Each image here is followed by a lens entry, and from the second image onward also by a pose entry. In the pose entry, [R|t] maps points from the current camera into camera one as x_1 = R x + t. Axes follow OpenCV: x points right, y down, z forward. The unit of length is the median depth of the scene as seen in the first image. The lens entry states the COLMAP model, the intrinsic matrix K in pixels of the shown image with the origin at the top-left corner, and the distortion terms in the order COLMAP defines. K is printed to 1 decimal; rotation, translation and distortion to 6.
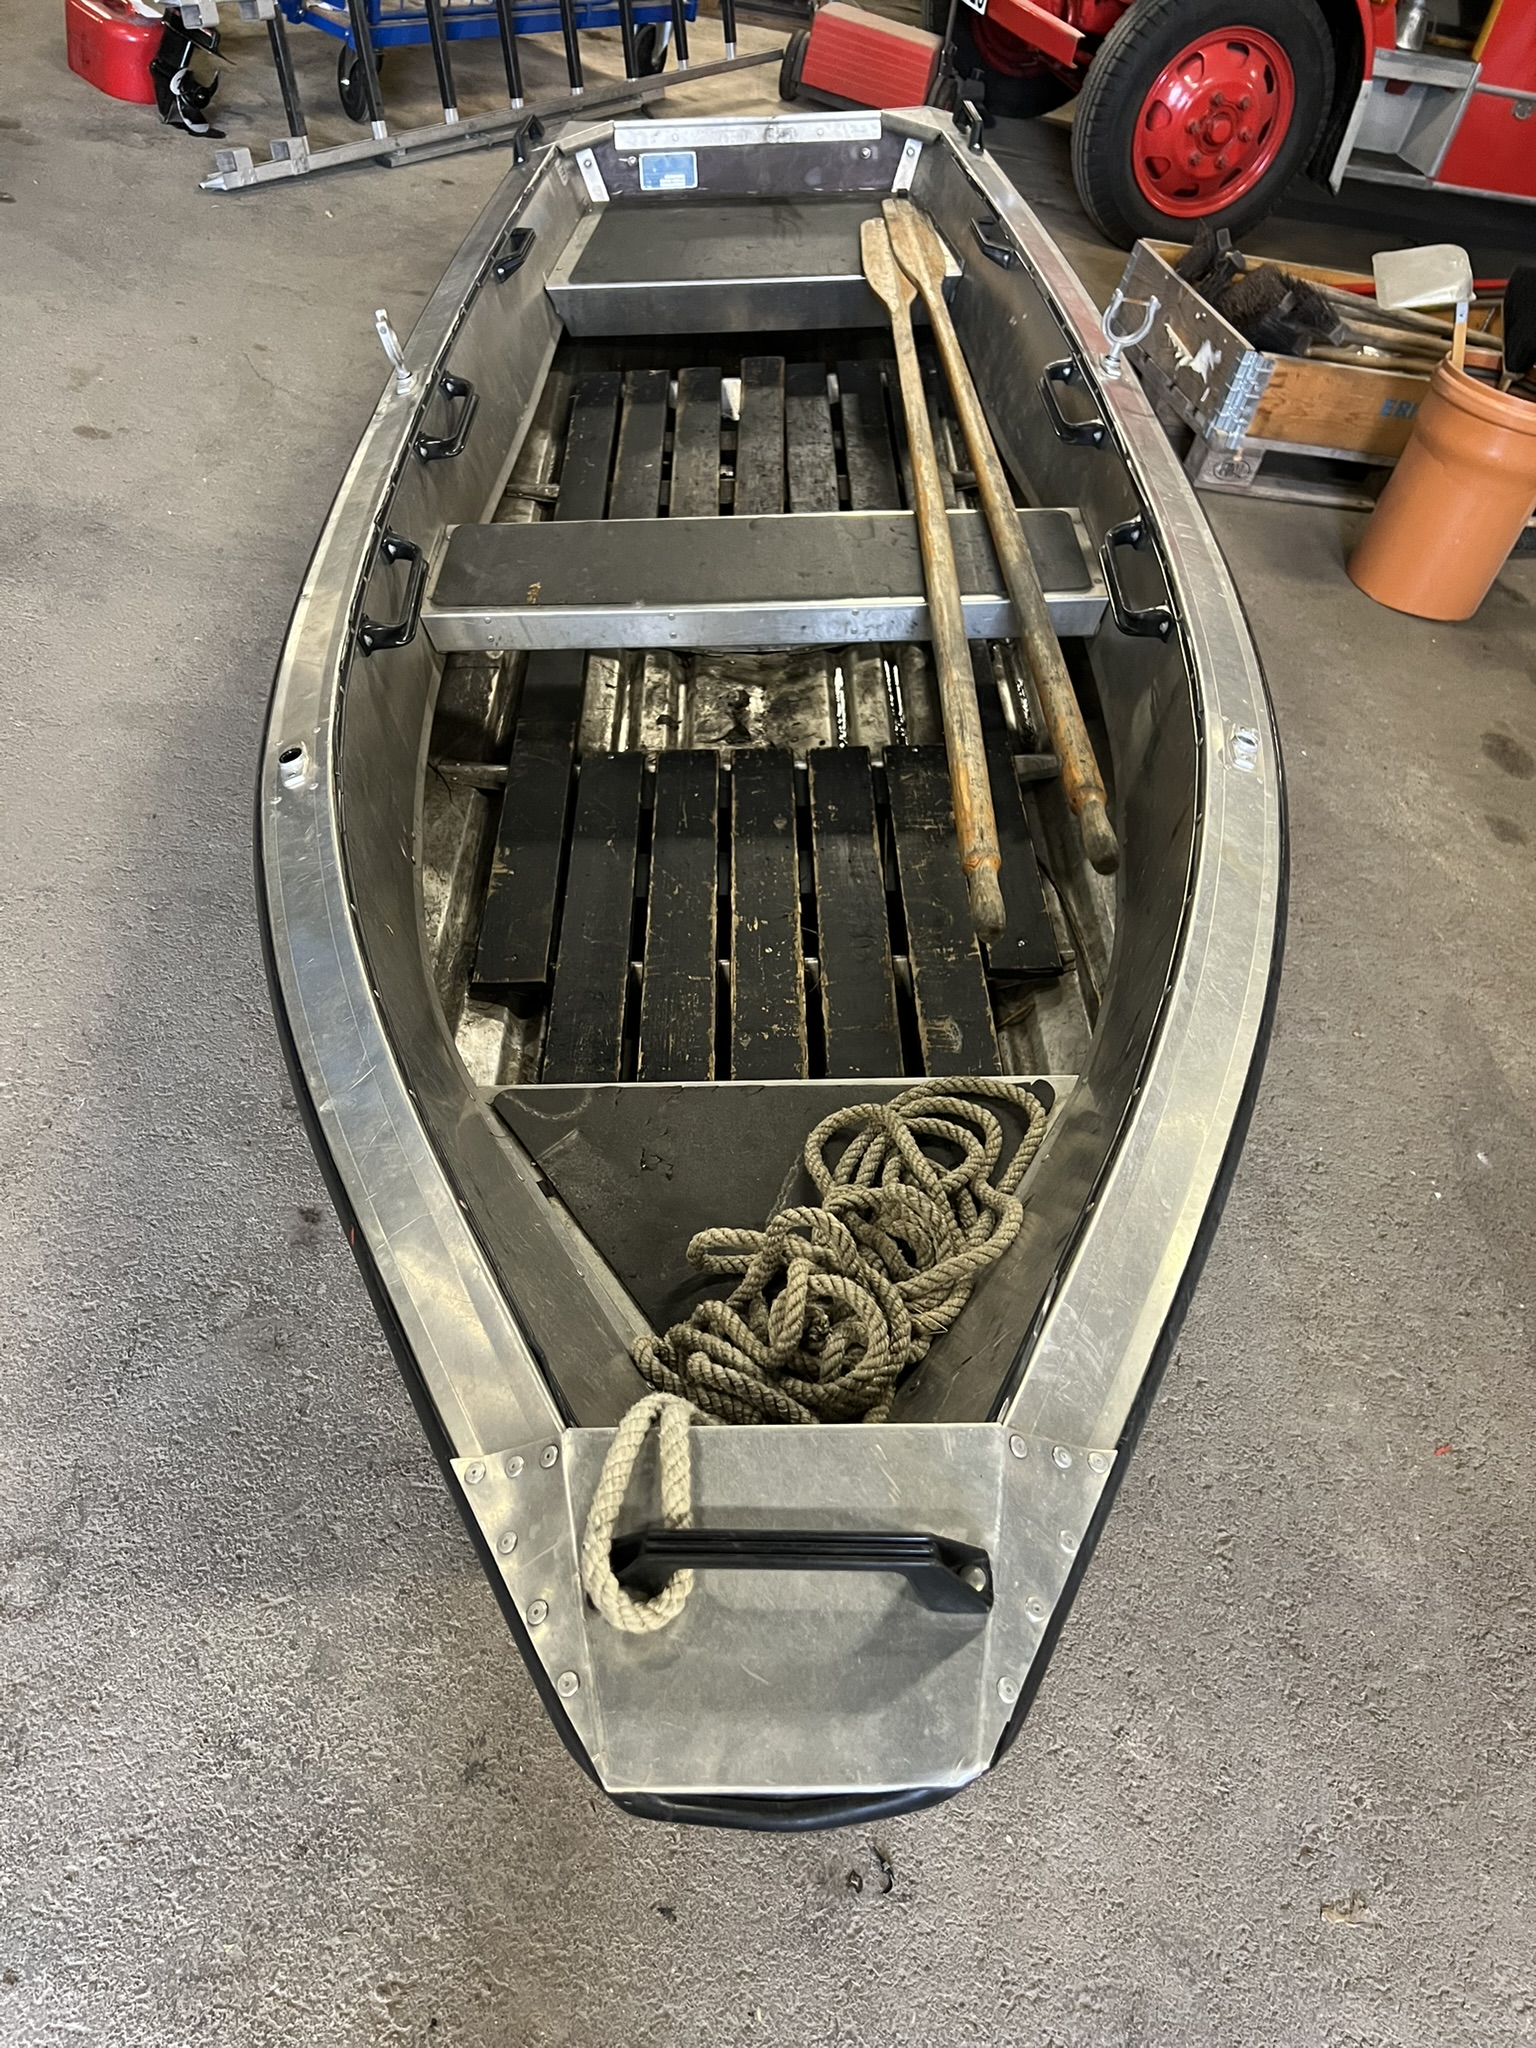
lens RADIAL K [[1546.8, 0, 771.3], [0, 1546.8, 1020.4], [0, 0, 1]] dist [0.045056, -0.052736]
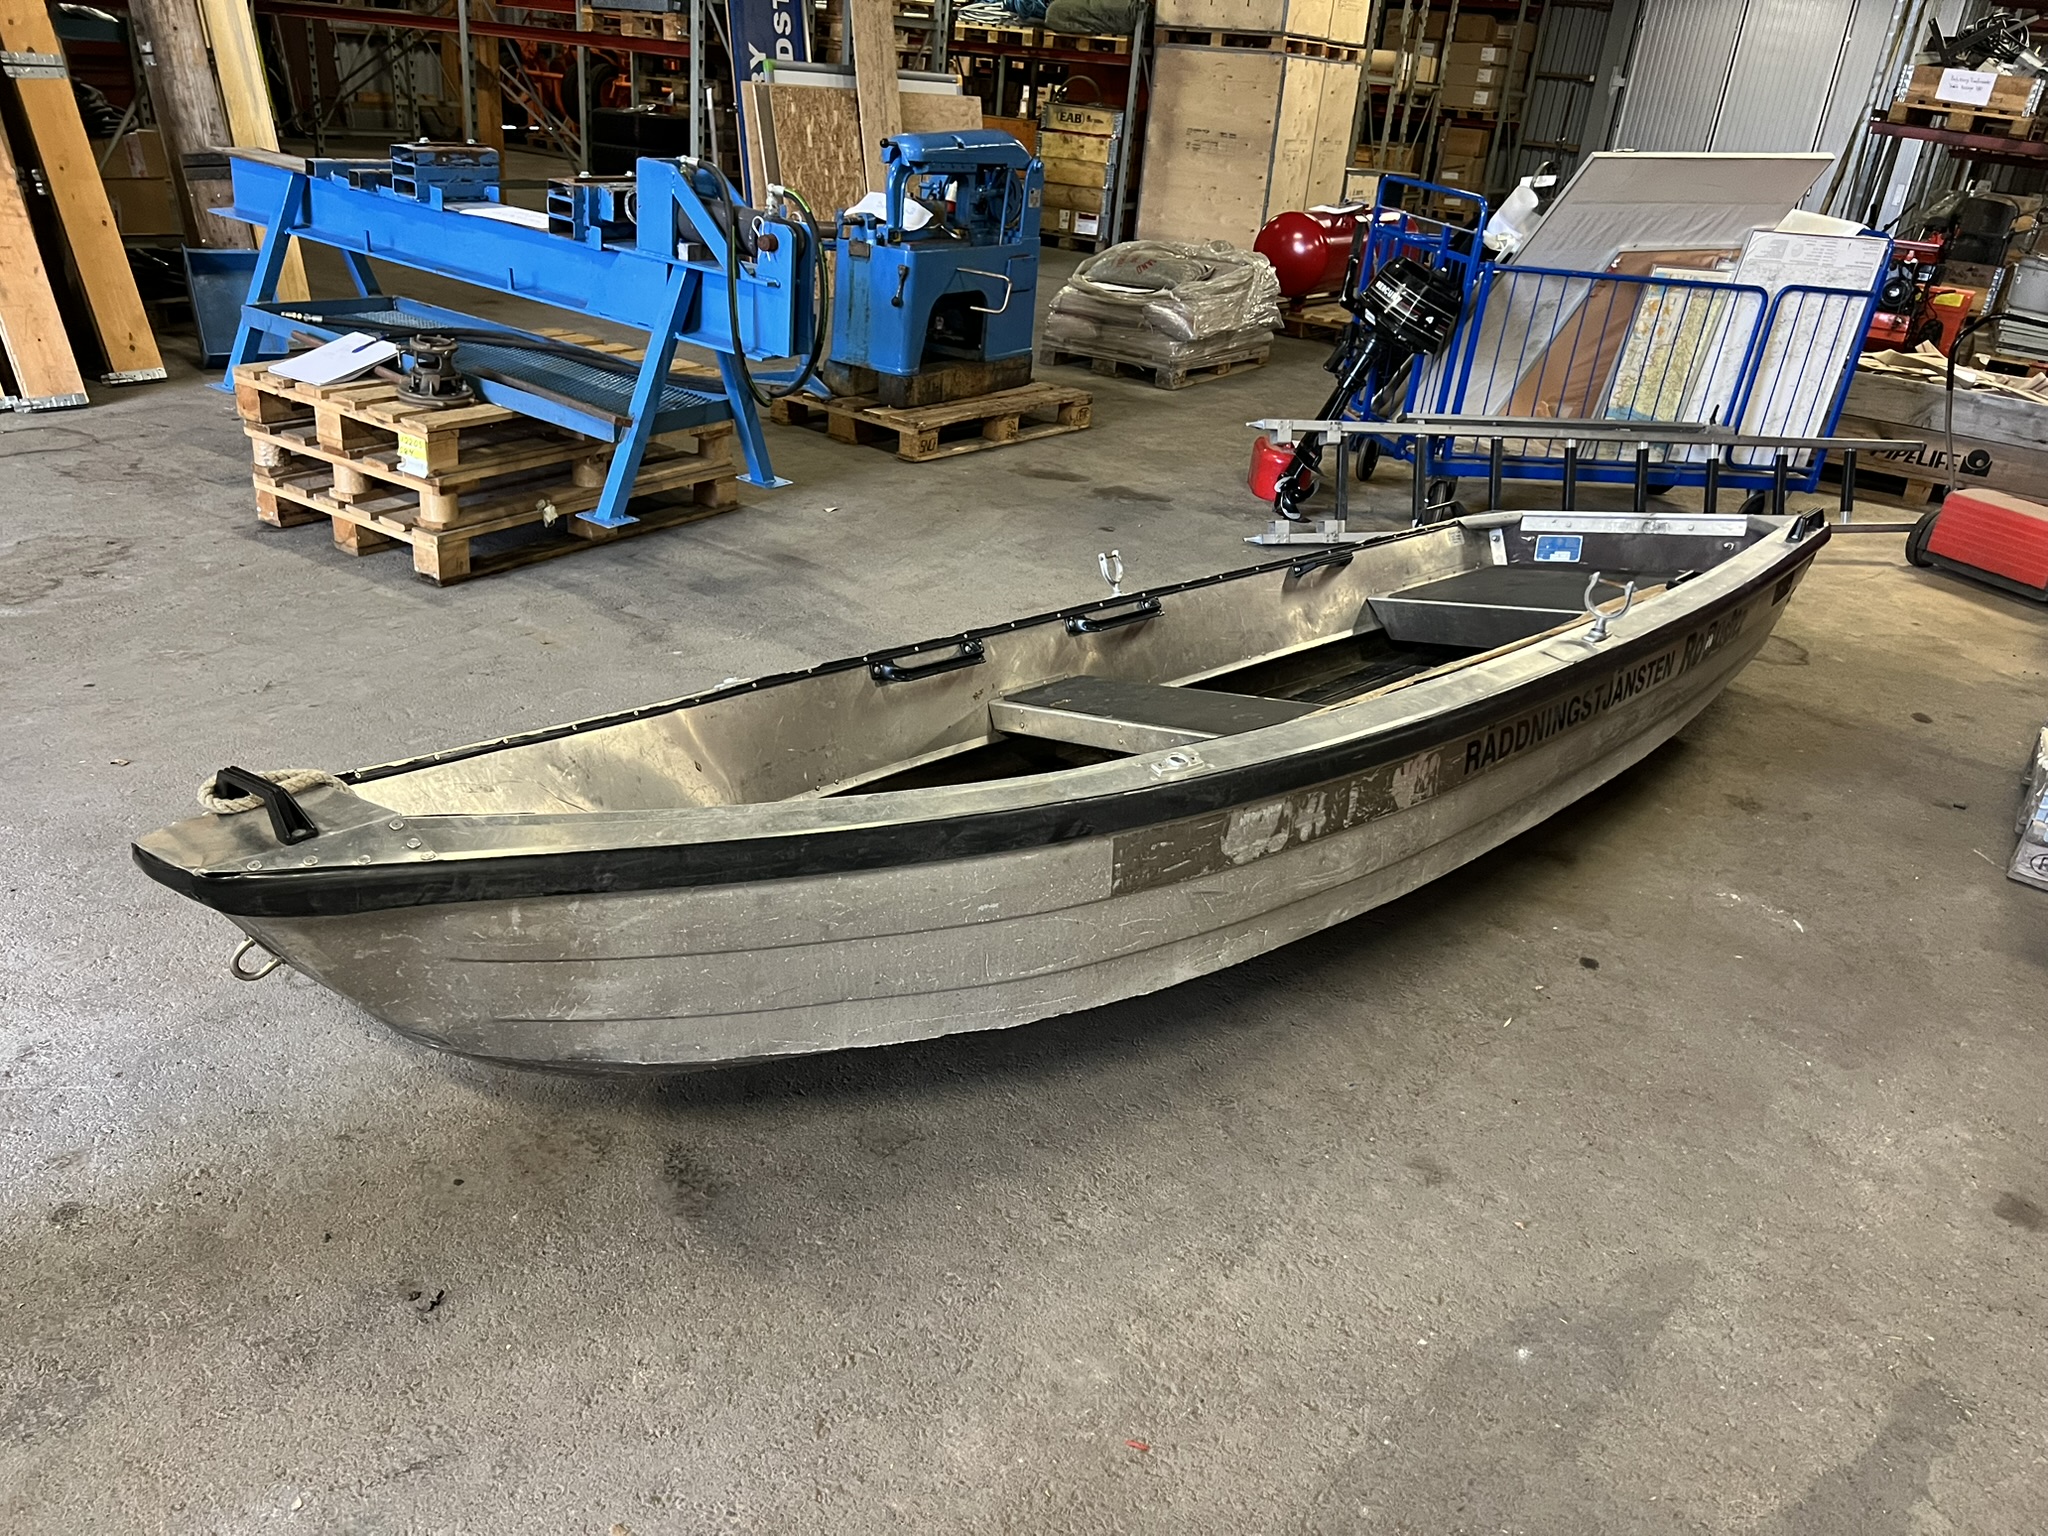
lens RADIAL K [[1557.9, 0, 1028.4], [0, 1557.9, 773.8], [0, 0, 1]] dist [0.042371, -0.050341]
pose [[0.717203, 0.163031, -0.677525, 0.596199], [-0.439068, 0.860712, -0.257671, 0.116906], [0.541146, 0.482282, 0.688887, 0.037870]]
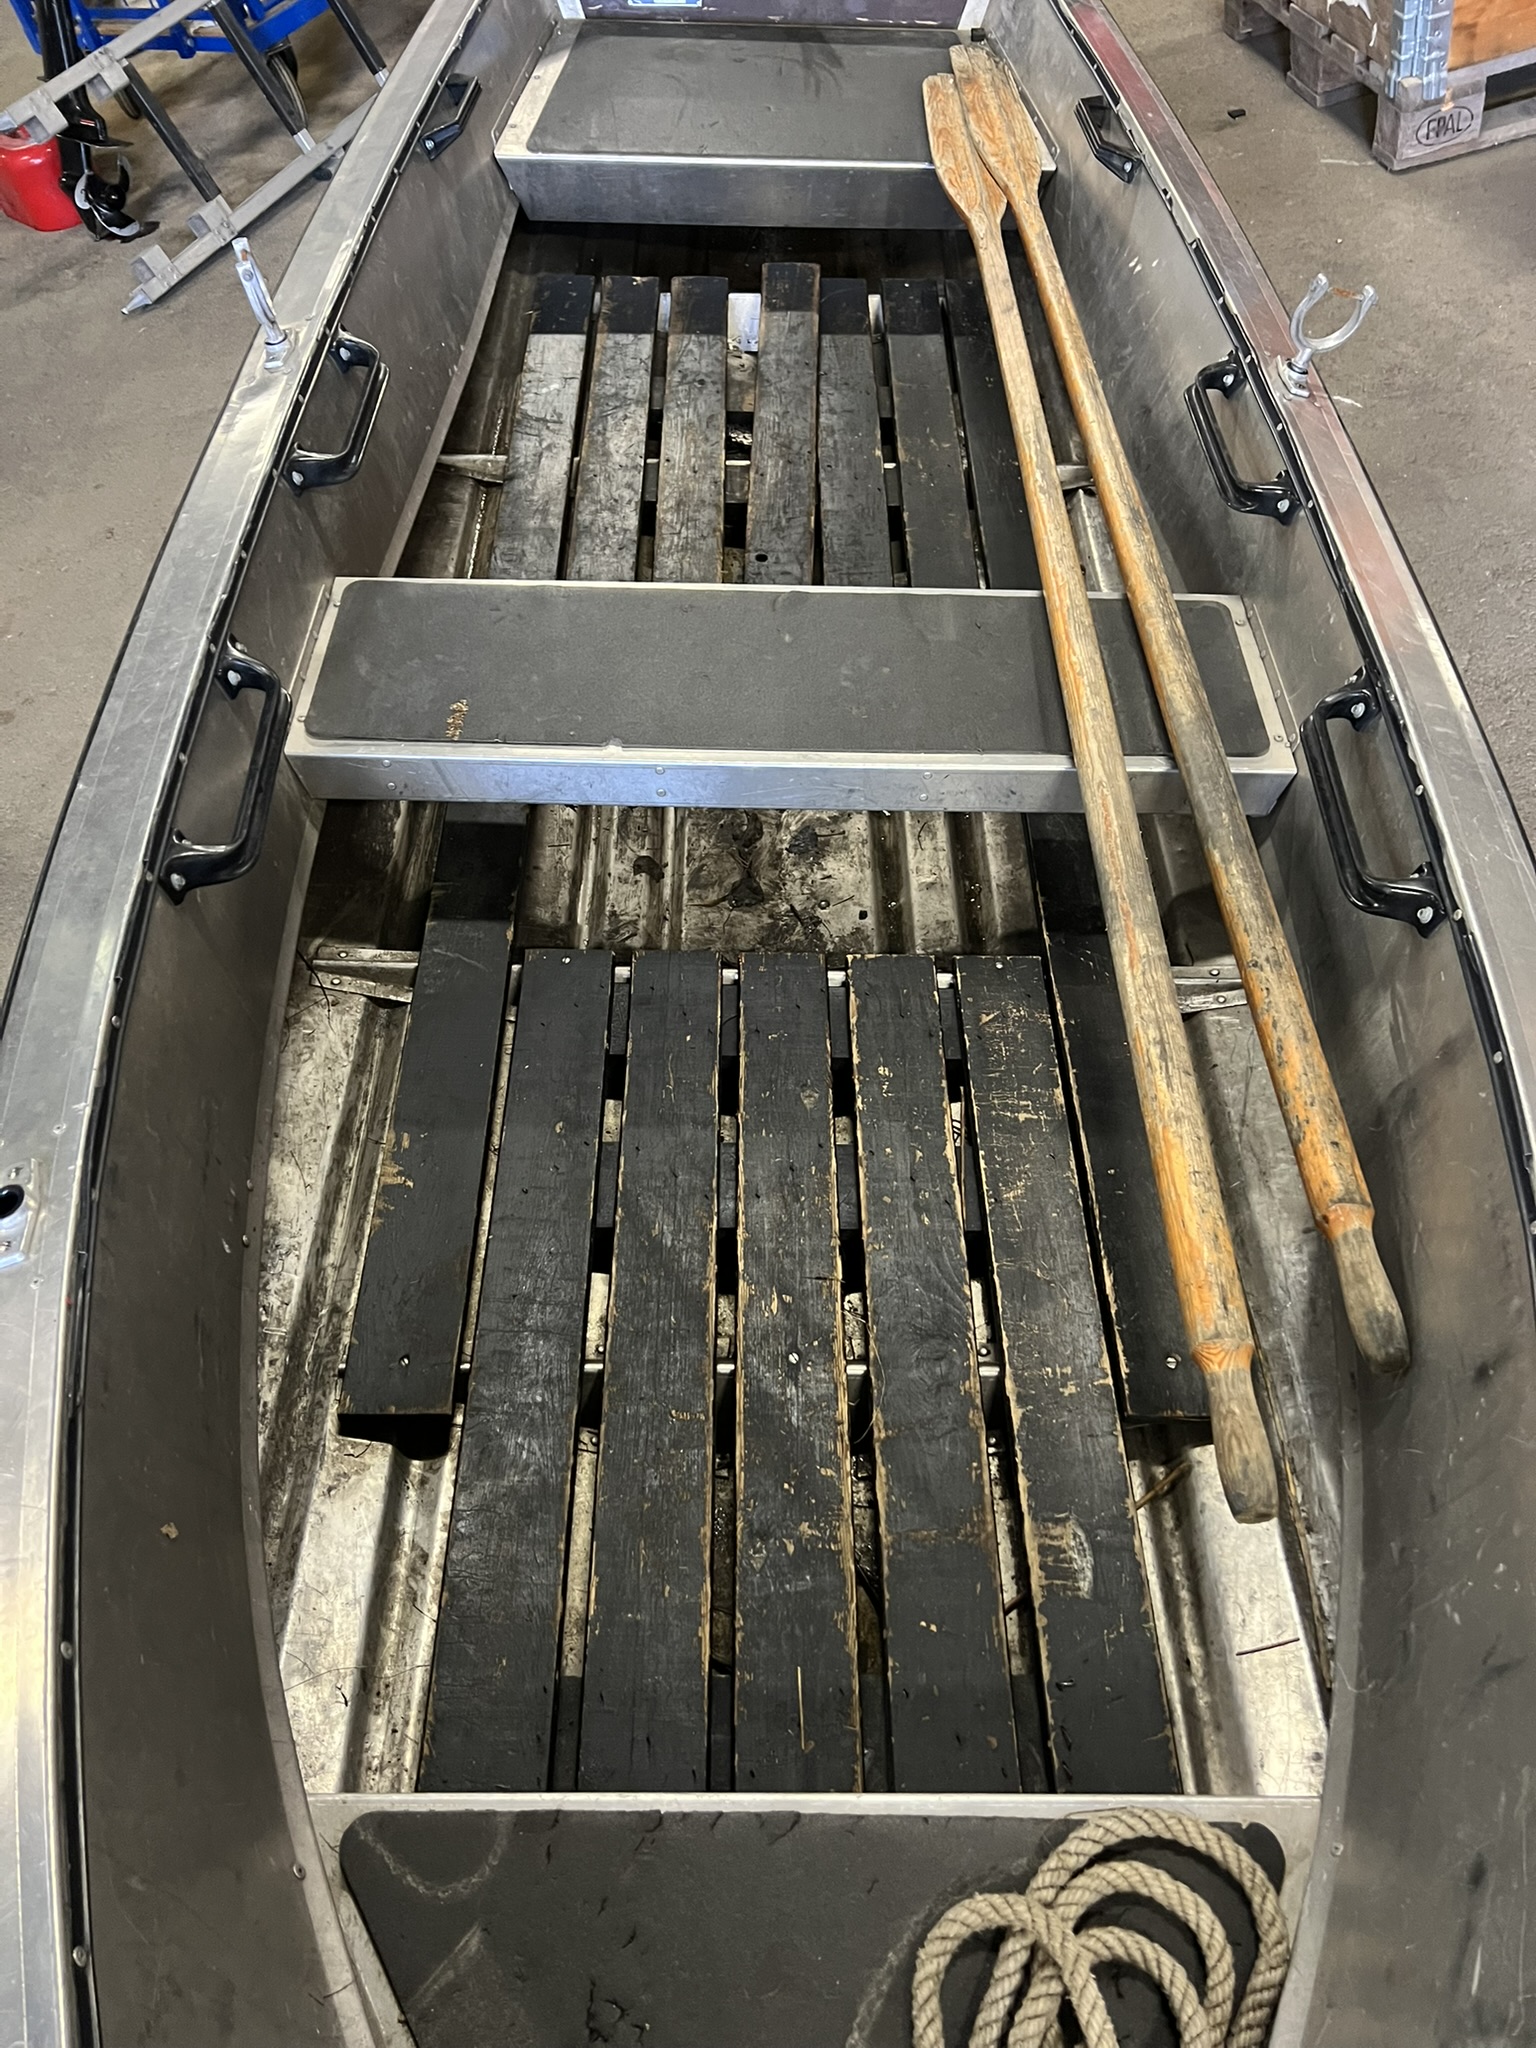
lens RADIAL K [[1547.5, 0, 769.0], [0, 1547.5, 1021.6], [0, 0, 1]] dist [0.091687, -0.118141]
pose [[0.999059, 0.034697, 0.026025, -0.022325], [-0.037545, 0.992256, 0.118403, -0.172596], [-0.021716, -0.119268, 0.992625, 0.228835]]
